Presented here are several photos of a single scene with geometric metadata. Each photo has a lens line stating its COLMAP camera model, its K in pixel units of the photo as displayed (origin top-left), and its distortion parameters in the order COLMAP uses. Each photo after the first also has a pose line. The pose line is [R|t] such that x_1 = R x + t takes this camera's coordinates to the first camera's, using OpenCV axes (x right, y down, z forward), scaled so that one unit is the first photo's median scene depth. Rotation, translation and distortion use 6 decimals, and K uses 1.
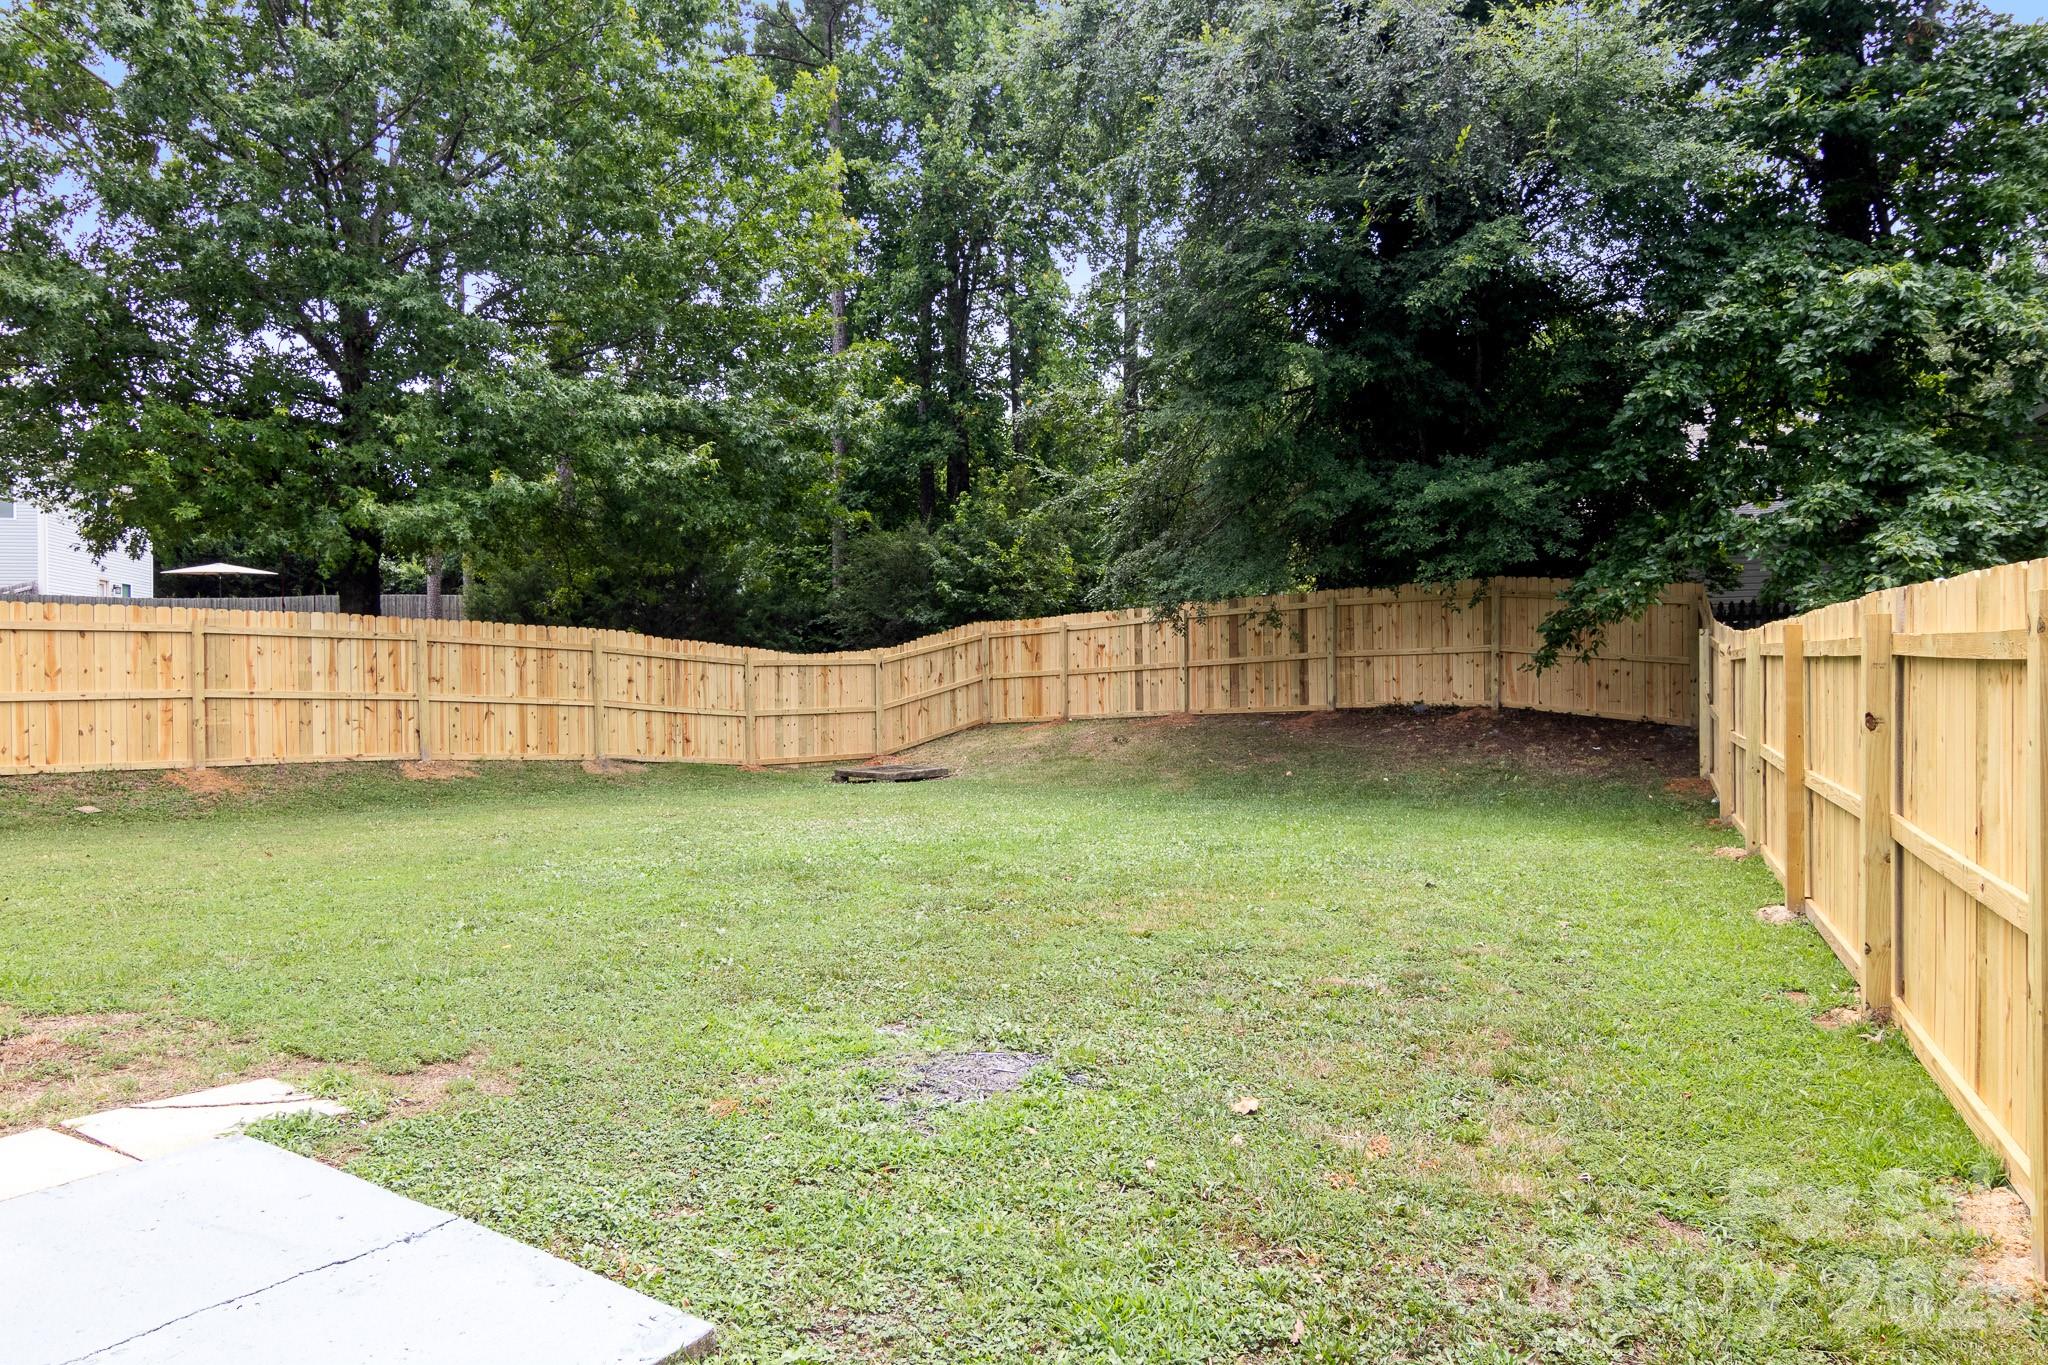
lens RADIAL K [[1290.3, 0, 1024.0], [0, 1290.3, 682.5], [0, 0, 1]] dist [-0.002374, 0.000080]
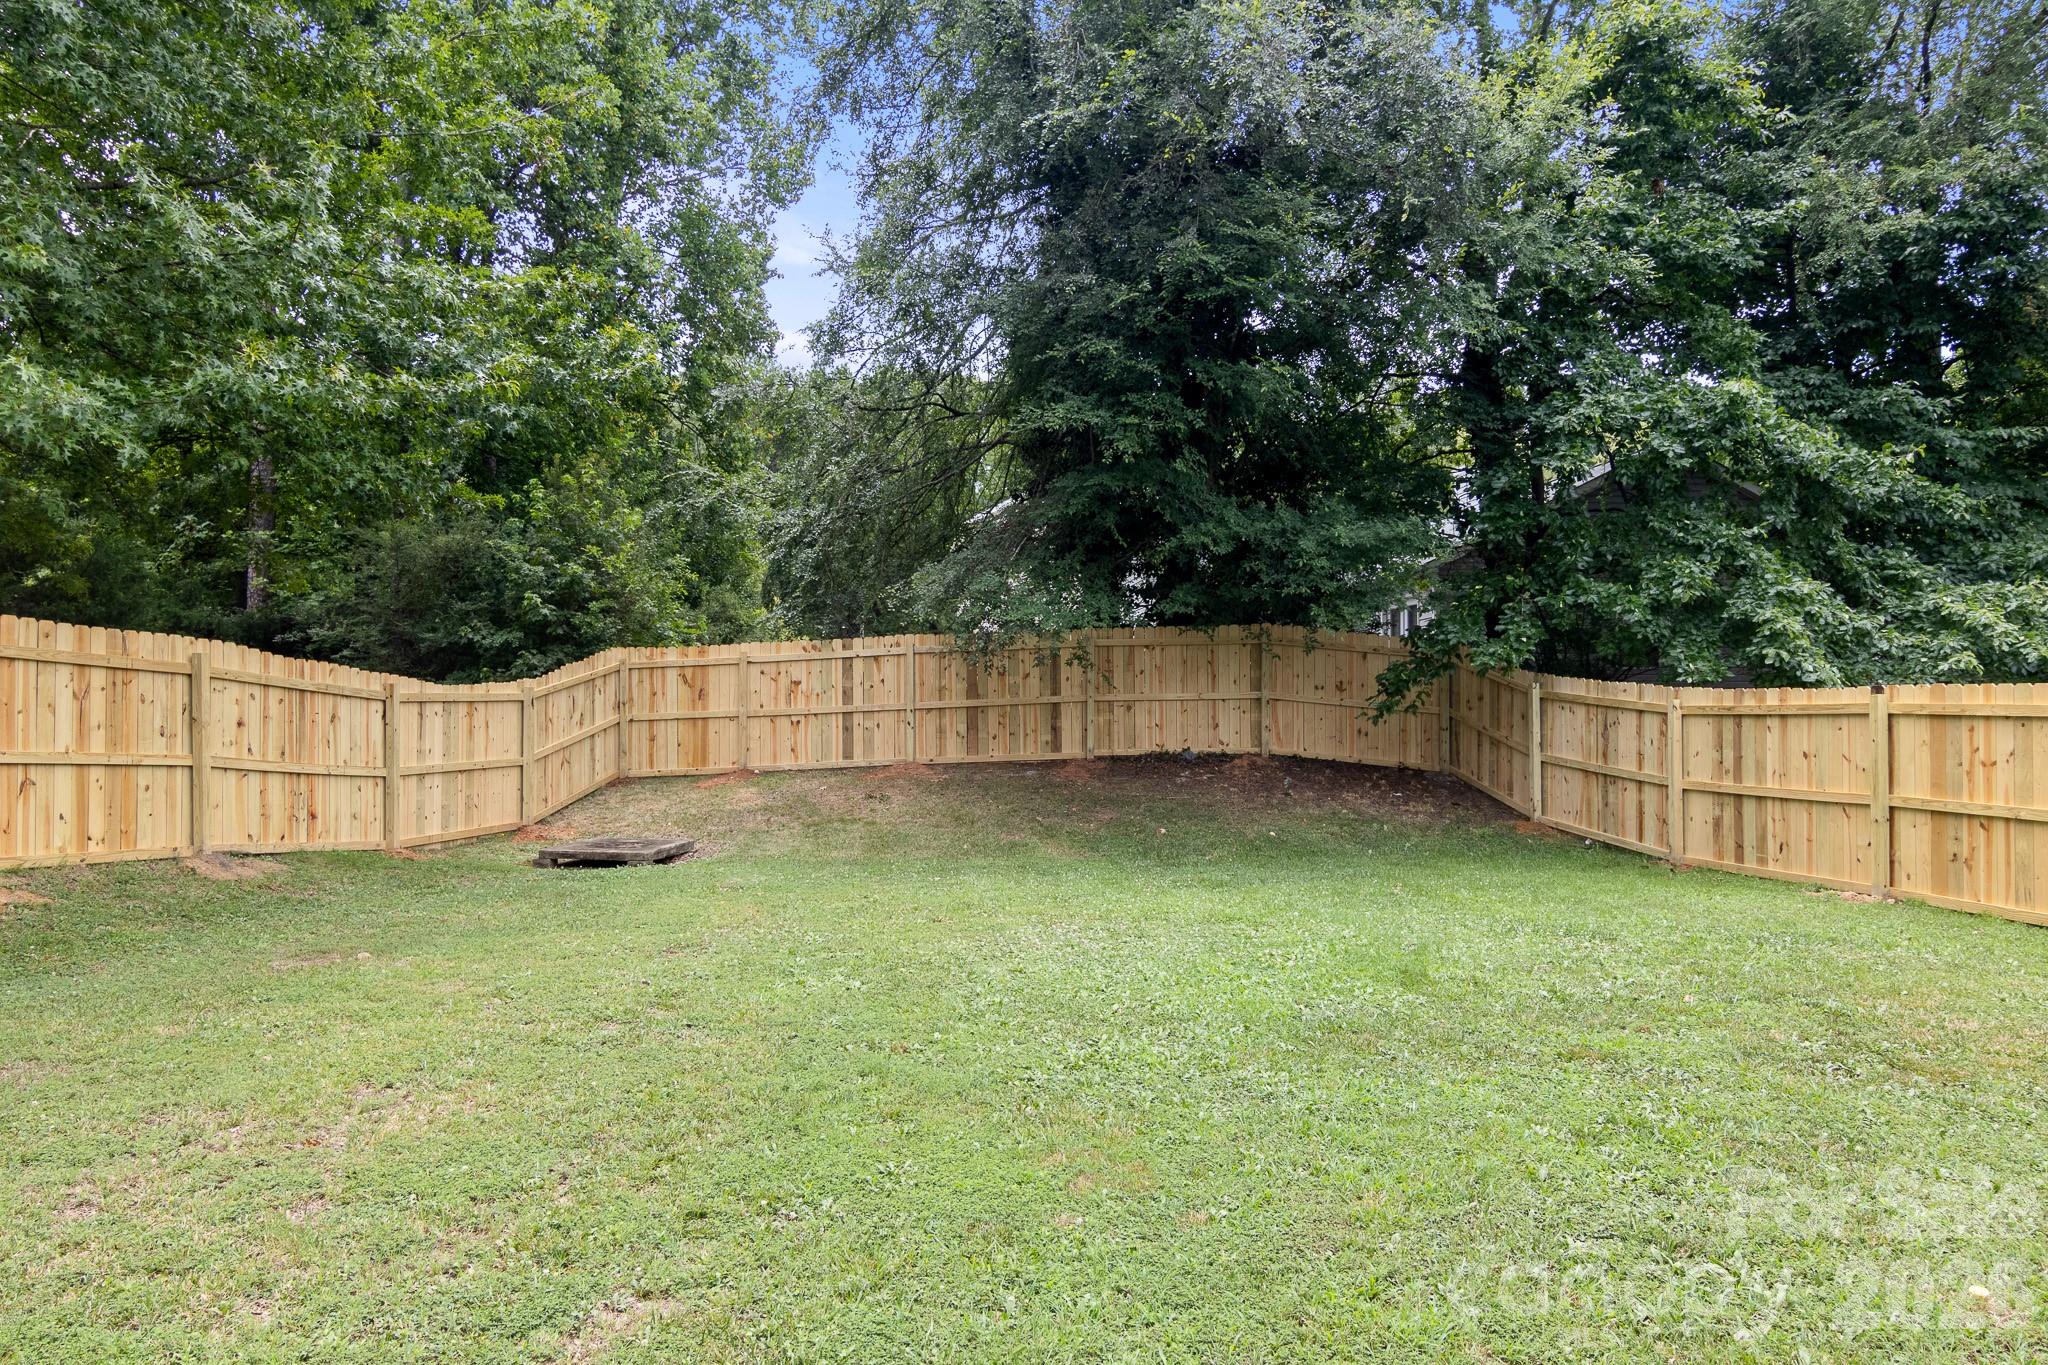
lens RADIAL K [[1290.3, 0, 1024.0], [0, 1290.3, 682.5], [0, 0, 1]] dist [-0.002374, 0.000080]
pose [[0.820499, 0.022908, 0.571188, -0.320081], [-0.006846, 0.999519, -0.030253, -0.004512], [-0.571607, 0.020912, 0.820261, 0.252379]]
